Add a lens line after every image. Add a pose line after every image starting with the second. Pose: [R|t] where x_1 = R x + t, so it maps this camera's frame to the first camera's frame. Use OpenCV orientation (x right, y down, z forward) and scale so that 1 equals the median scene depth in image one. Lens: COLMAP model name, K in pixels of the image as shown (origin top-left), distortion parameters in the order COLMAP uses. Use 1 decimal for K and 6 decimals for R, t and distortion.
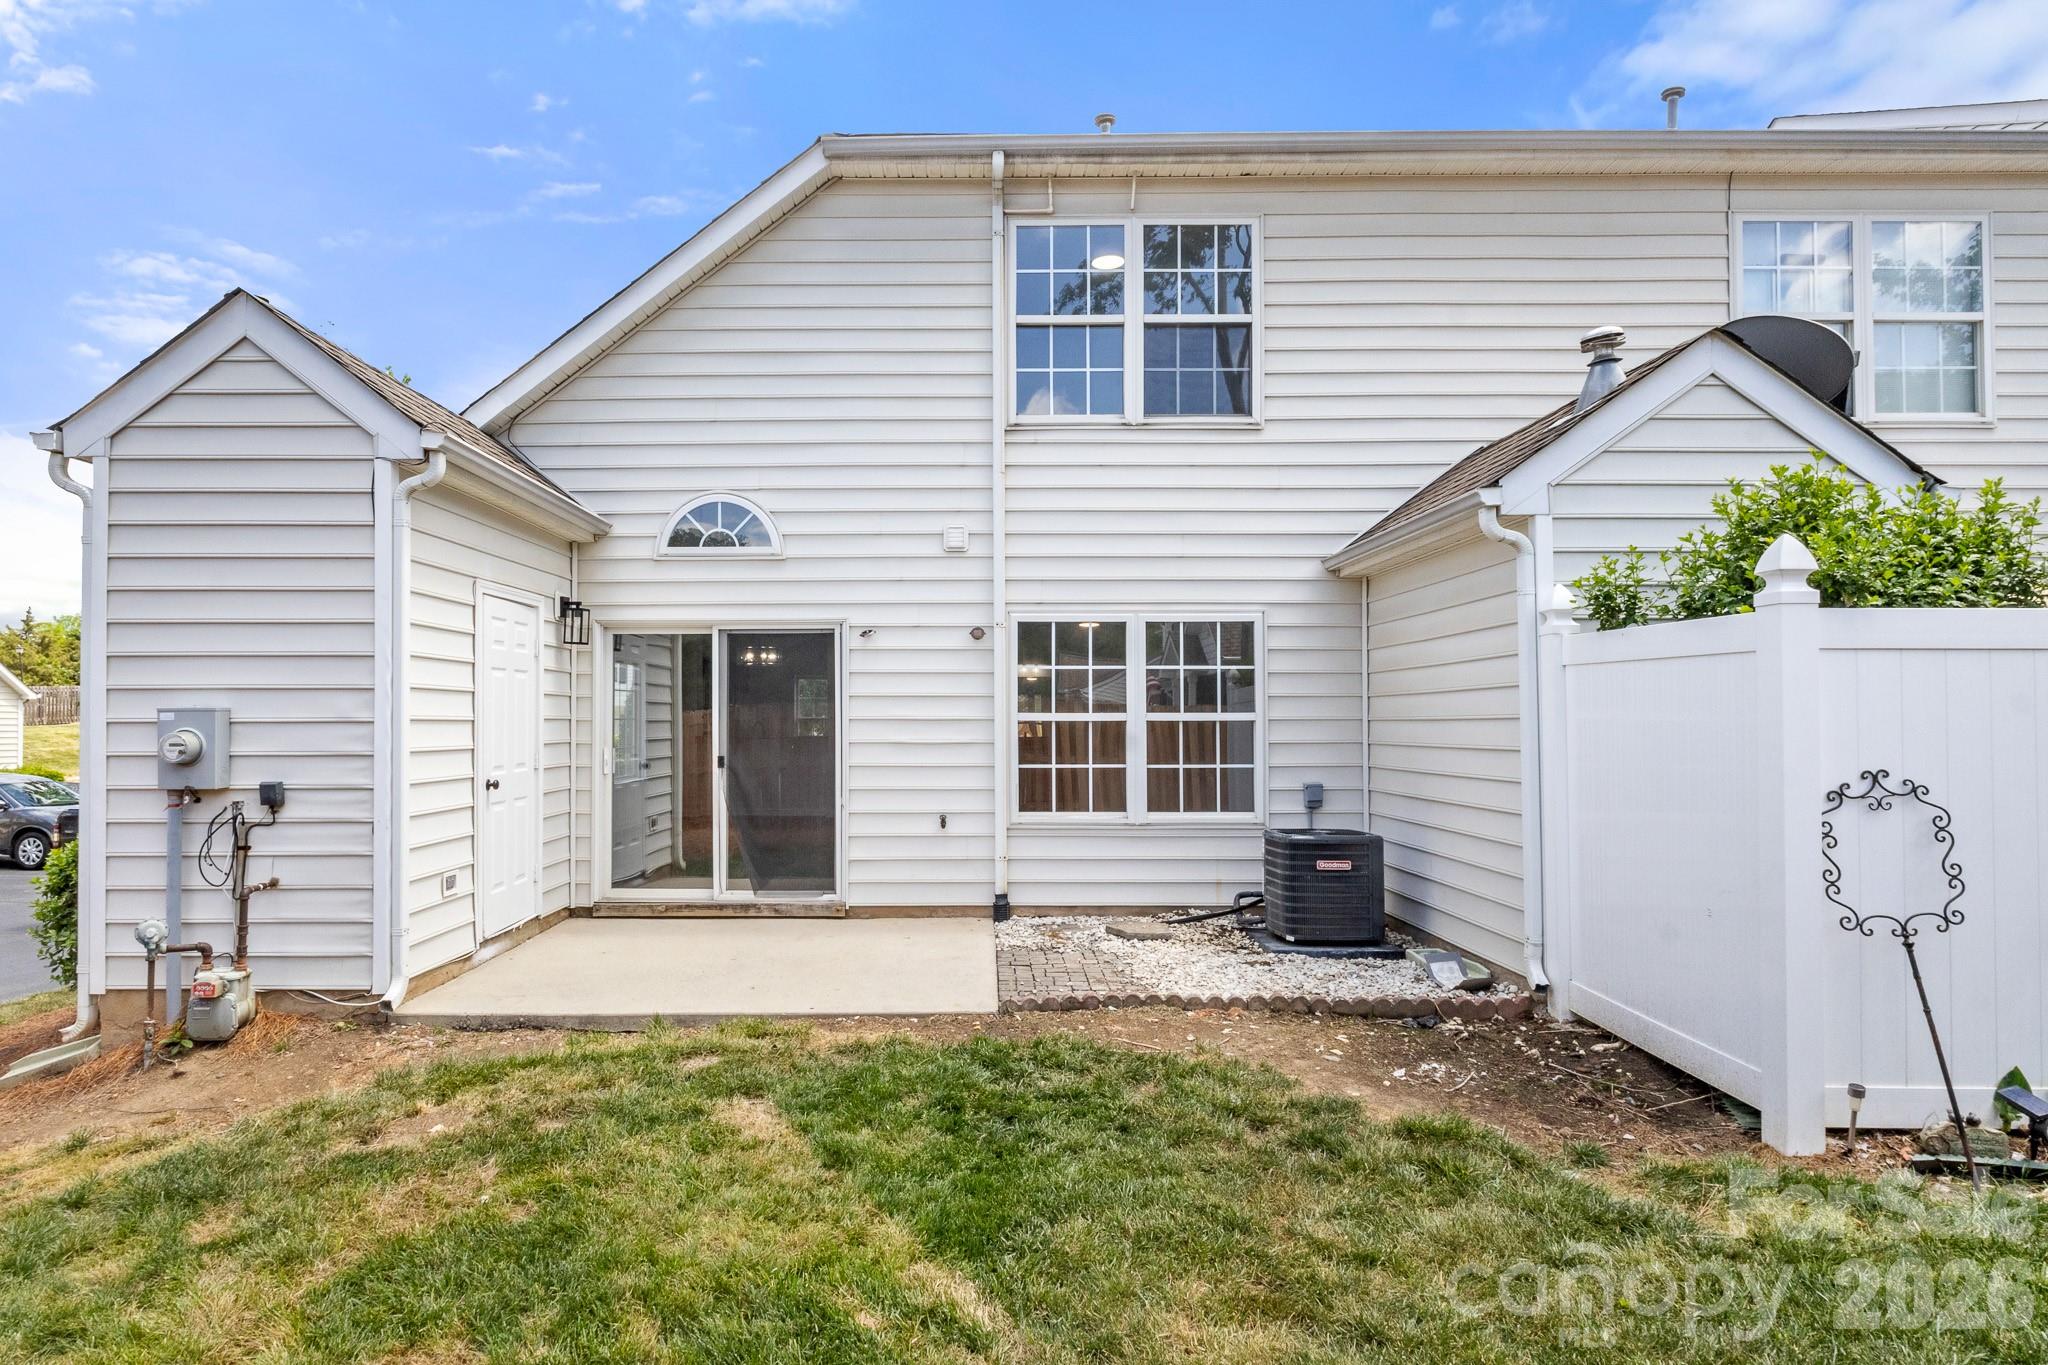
lens RADIAL K [[1112.2, 0, 1021.1], [0, 1112.2, 698.0], [0, 0, 1]] dist [-0.000036, -0.000364]
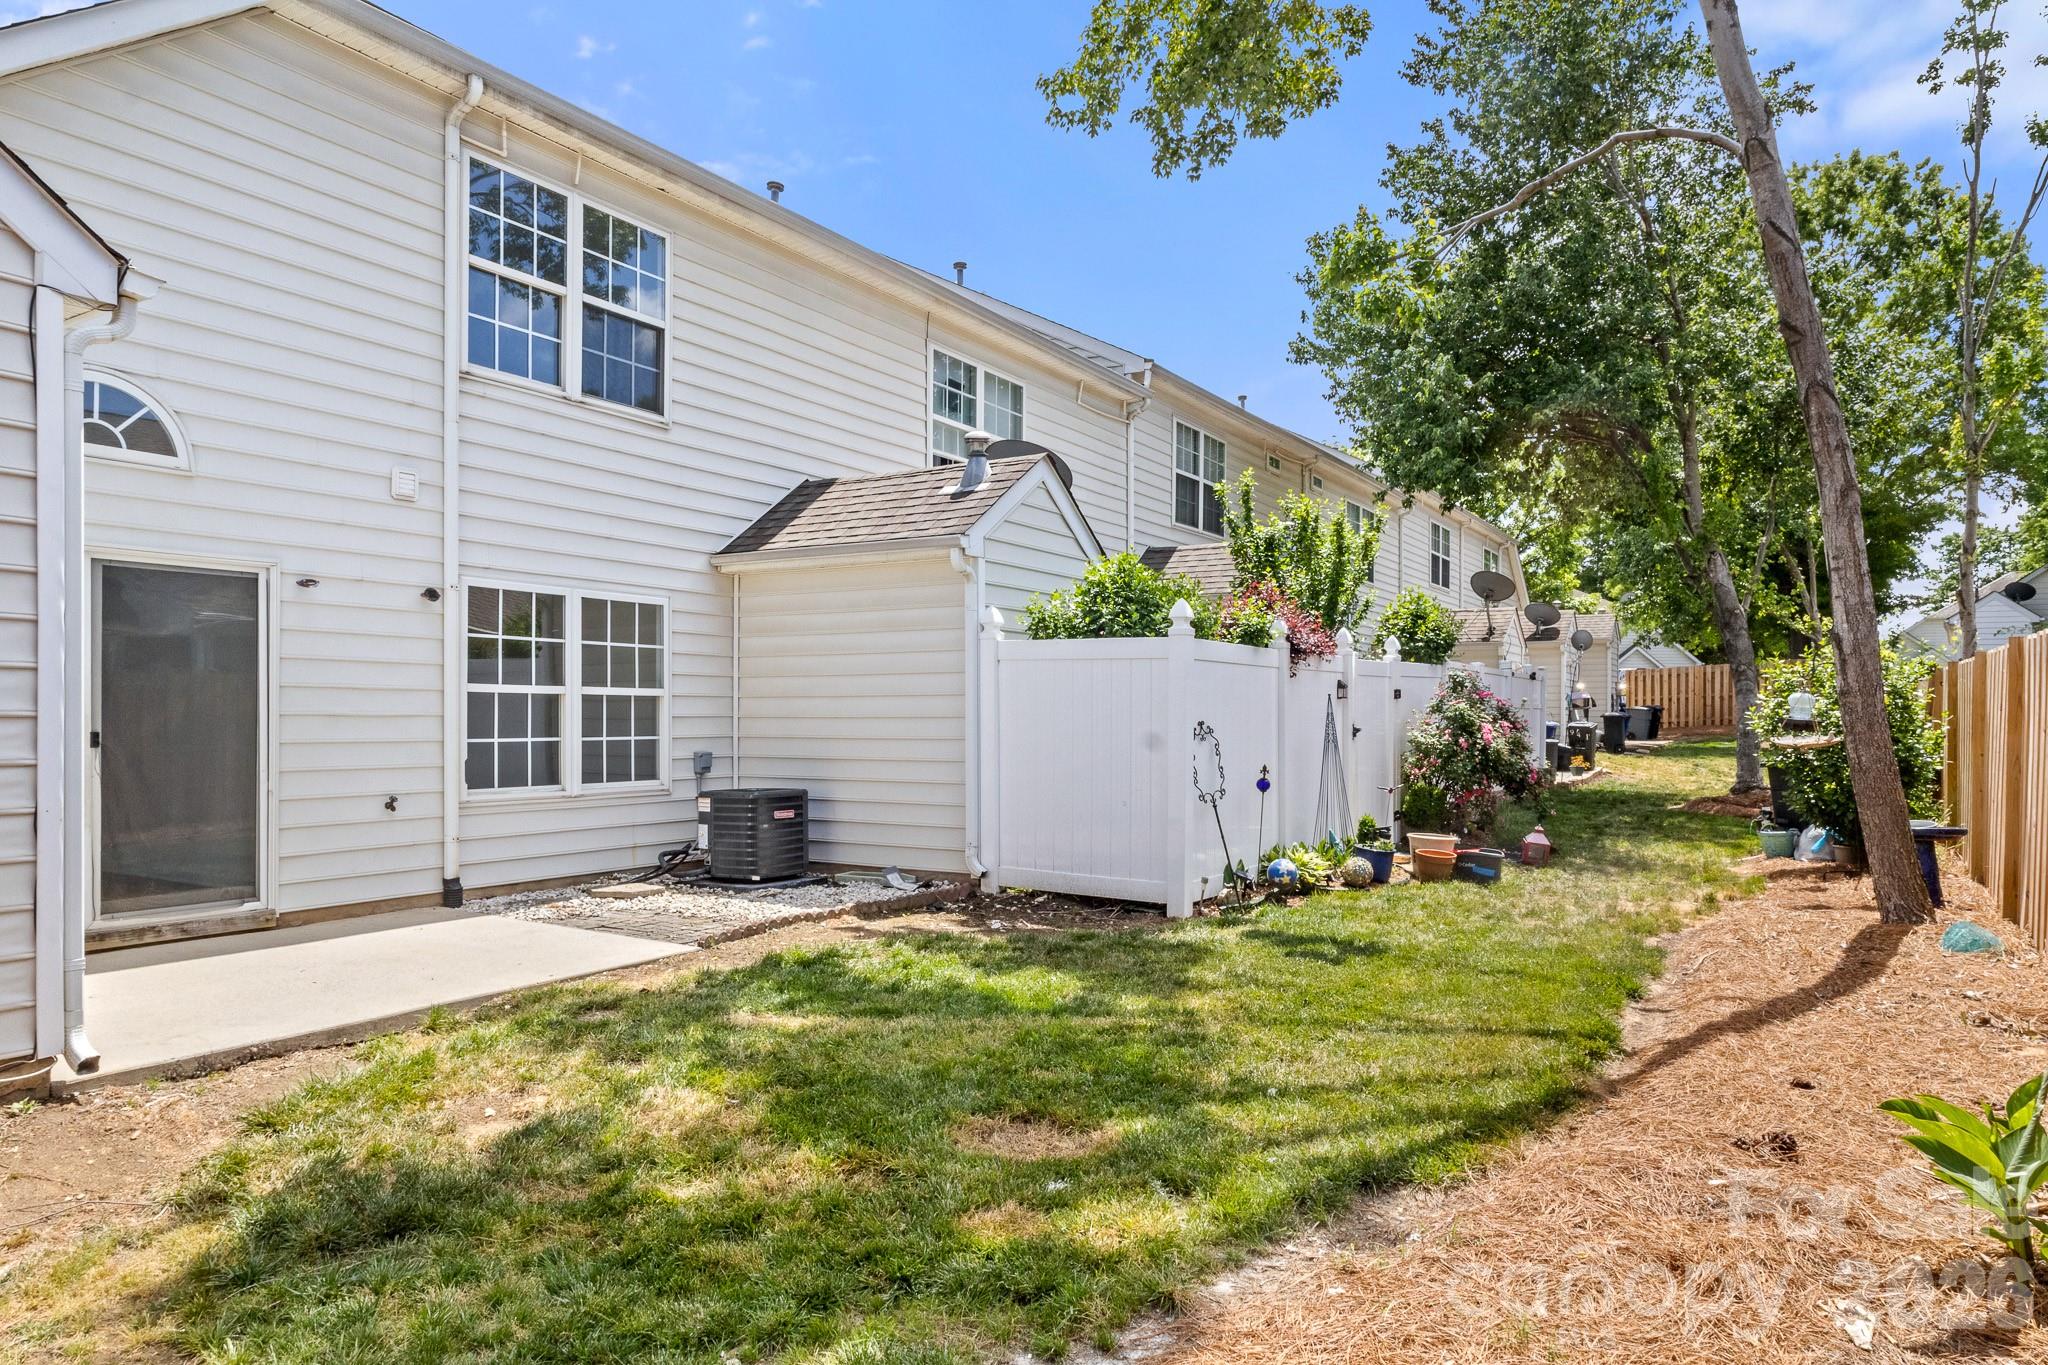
lens RADIAL K [[1269.2, 0, 1024.8], [0, 1269.2, 716.0], [0, 0, 1]] dist [0.004758, -0.001204]
pose [[0.520653, 0.004800, 0.853755, -0.669827], [-0.020989, 0.999754, 0.007179, 0.023268], [-0.853511, -0.021657, 0.520625, 0.044812]]
